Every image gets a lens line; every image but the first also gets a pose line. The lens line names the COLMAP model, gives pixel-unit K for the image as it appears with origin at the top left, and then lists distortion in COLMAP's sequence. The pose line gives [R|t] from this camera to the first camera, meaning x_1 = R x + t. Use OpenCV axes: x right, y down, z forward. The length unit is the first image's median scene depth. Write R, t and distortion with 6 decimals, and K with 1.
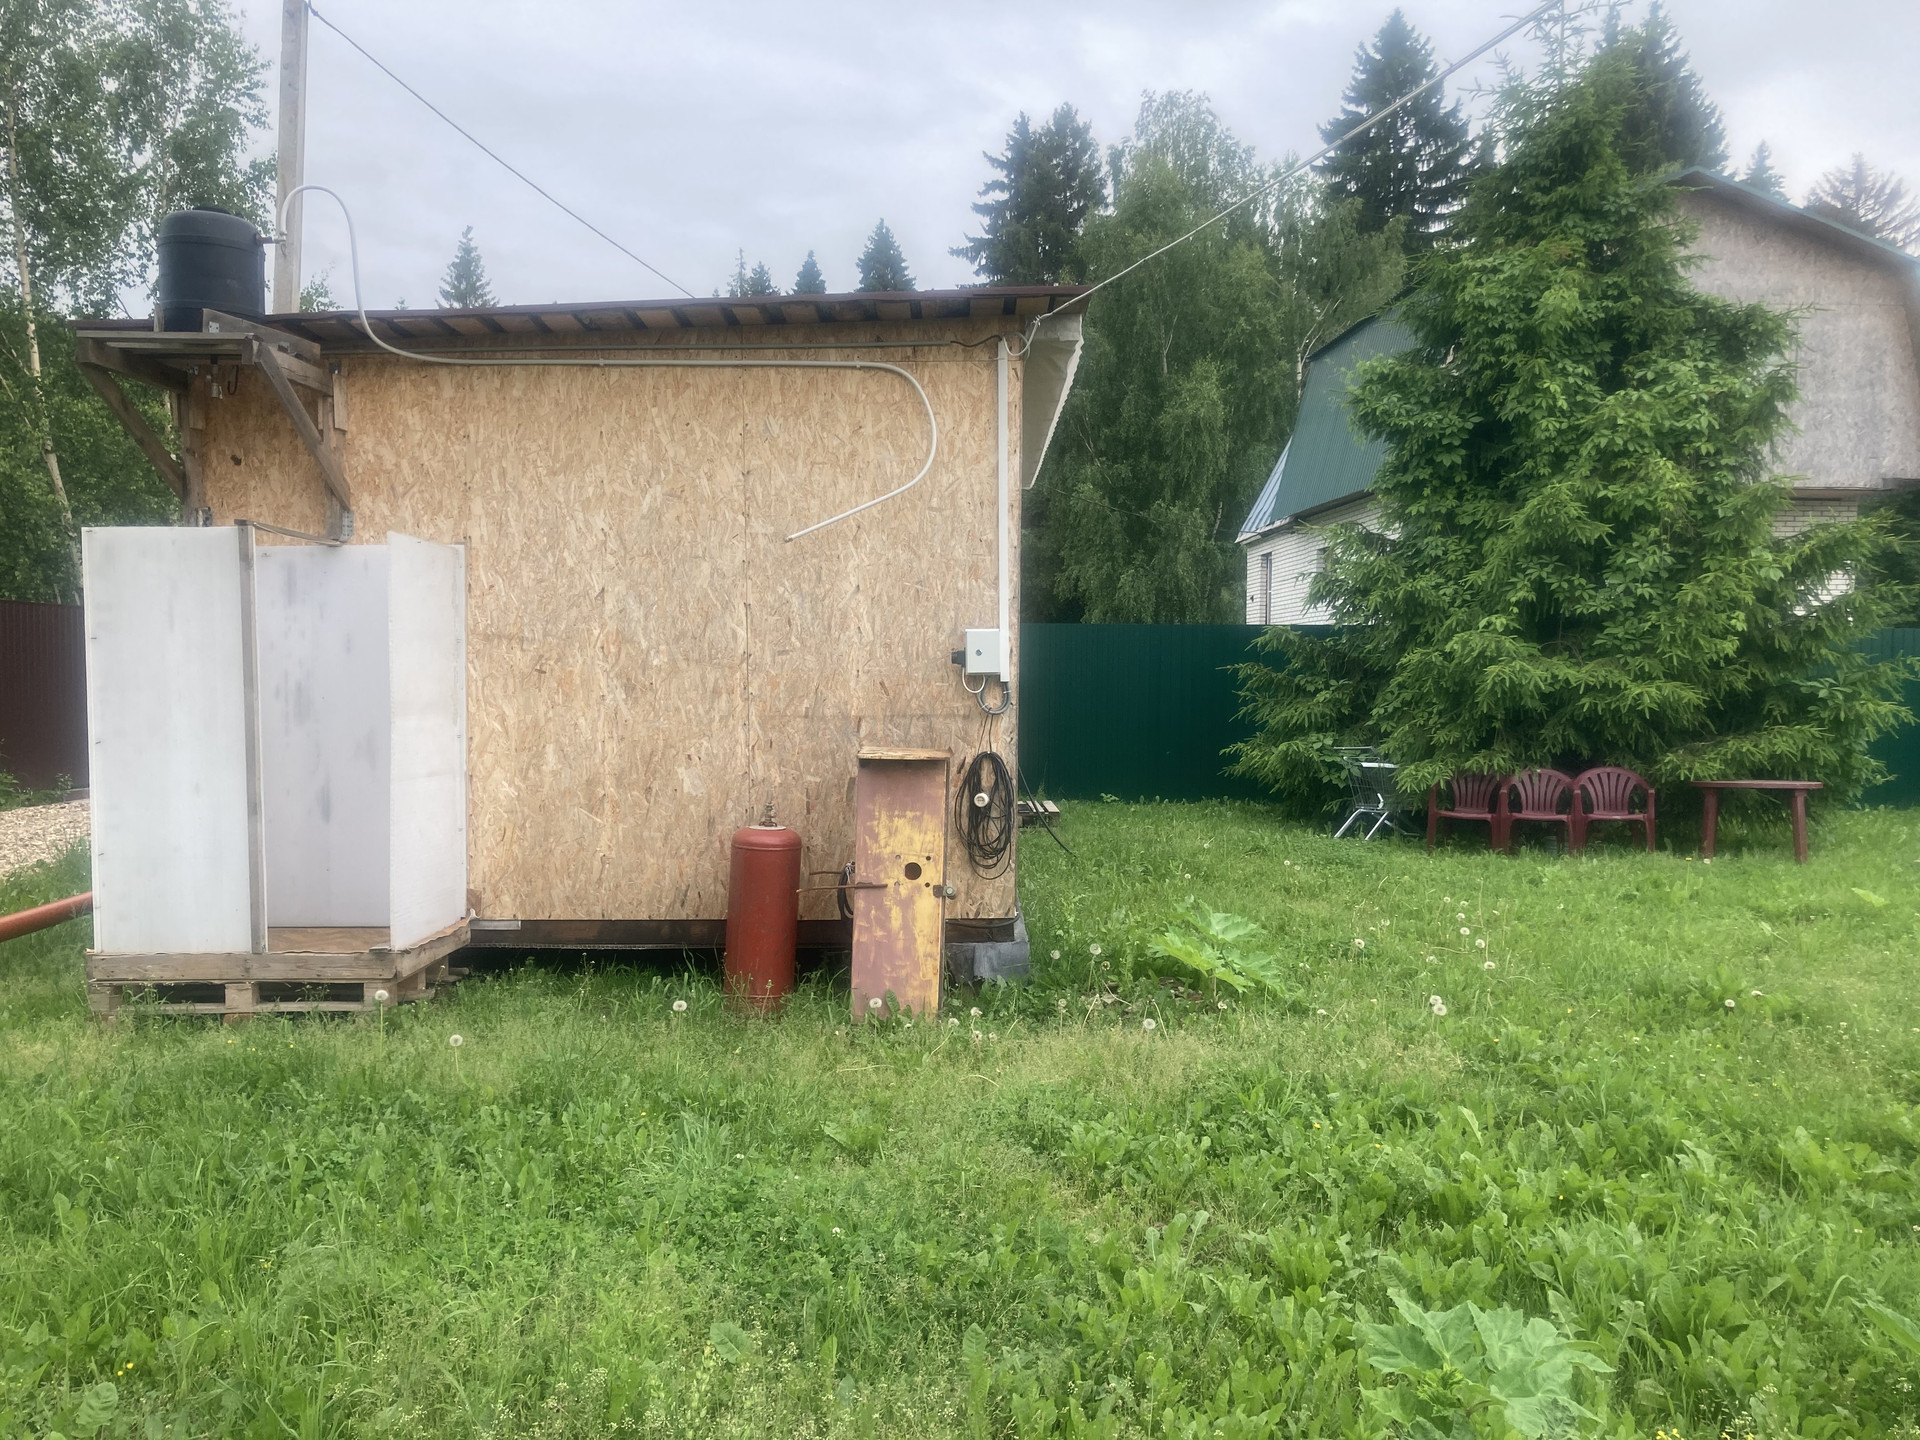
lens RADIAL K [[1572.9, 0, 960.6], [0, 1572.9, 726.7], [0, 0, 1]] dist [0.049513, -0.055661]
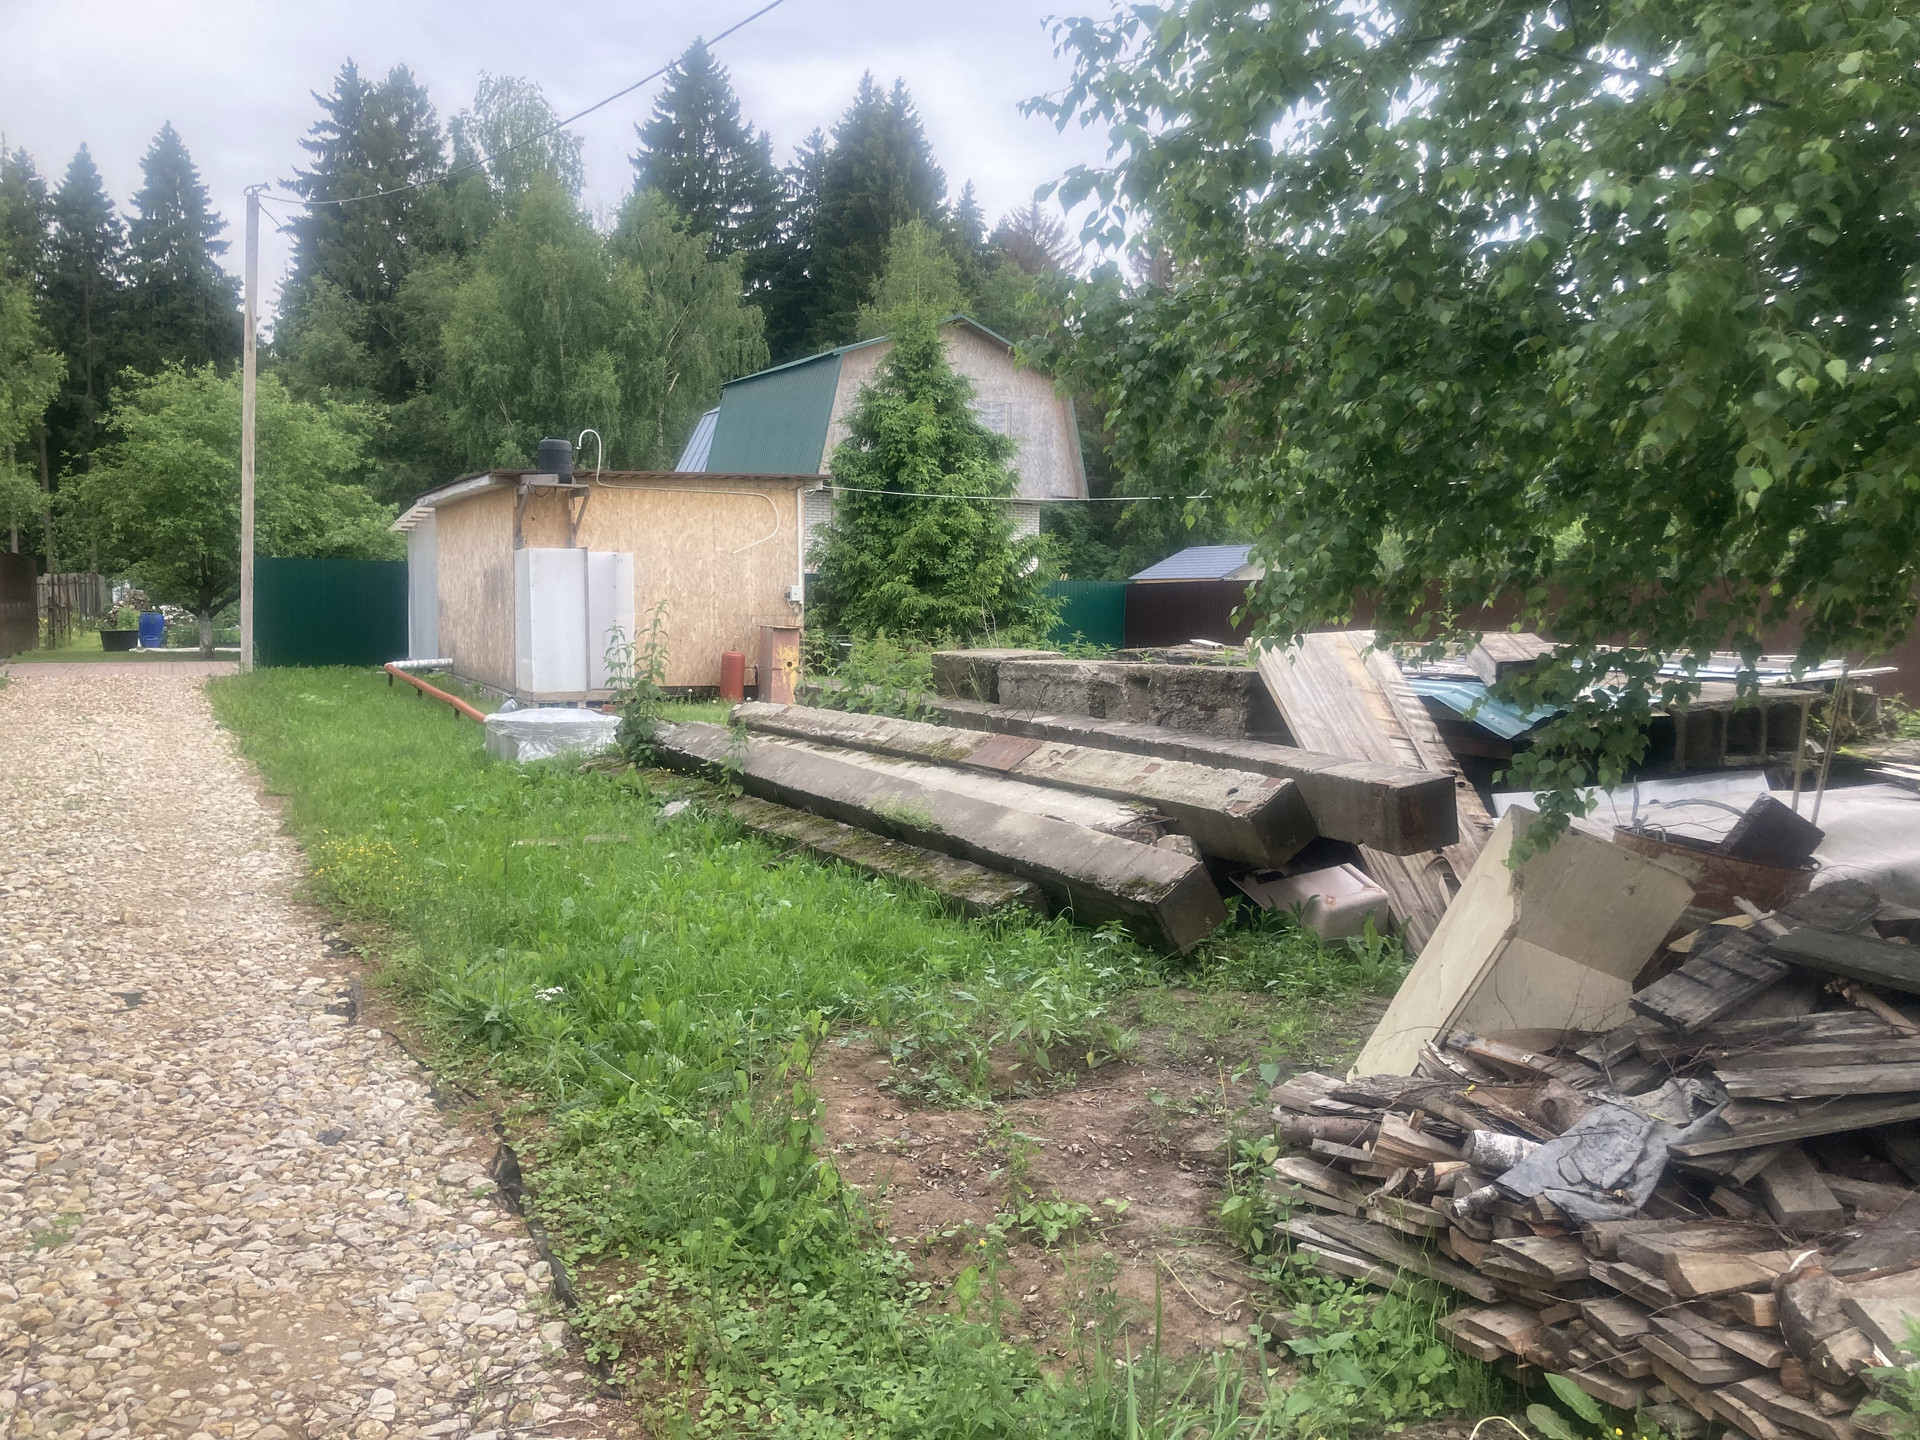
lens RADIAL K [[1572.9, 0, 975.3], [0, 1572.9, 747.5], [0, 0, 1]] dist [0.049513, -0.055661]
pose [[0.887833, -0.032704, 0.459003, -0.590722], [0.003653, 0.997941, 0.064038, 0.029906], [-0.460152, -0.055178, 0.886124, -1.011707]]
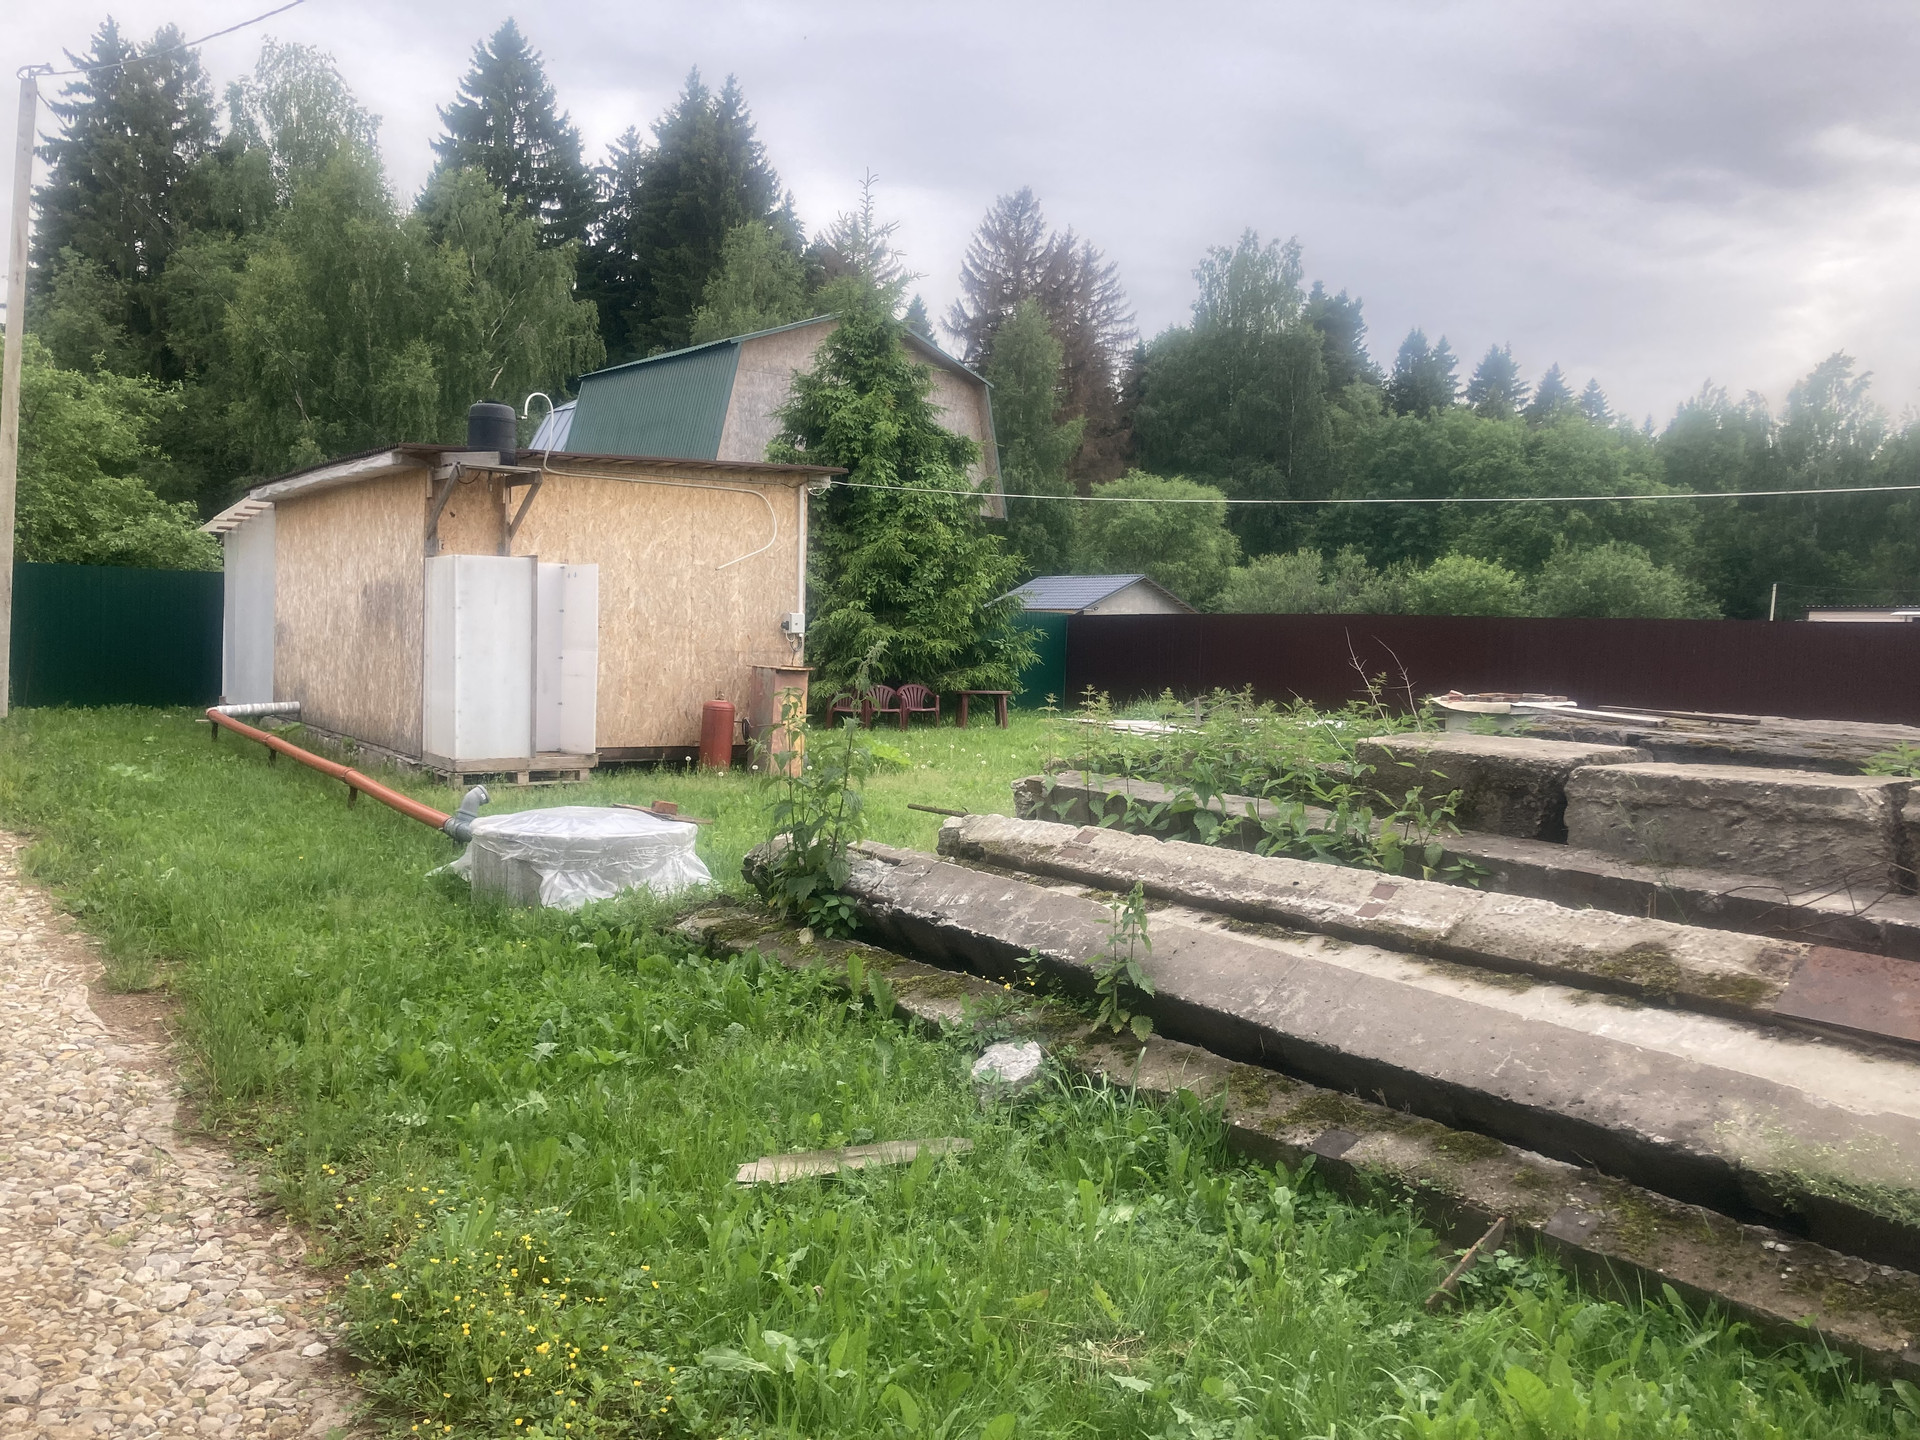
lens RADIAL K [[1572.9, 0, 961.6], [0, 1572.9, 705.1], [0, 0, 1]] dist [0.049513, -0.055661]
pose [[0.817955, -0.004455, 0.575266, -0.602926], [-0.008849, 0.999754, 0.020325, 0.011617], [-0.575215, -0.021715, 0.817714, -0.542503]]
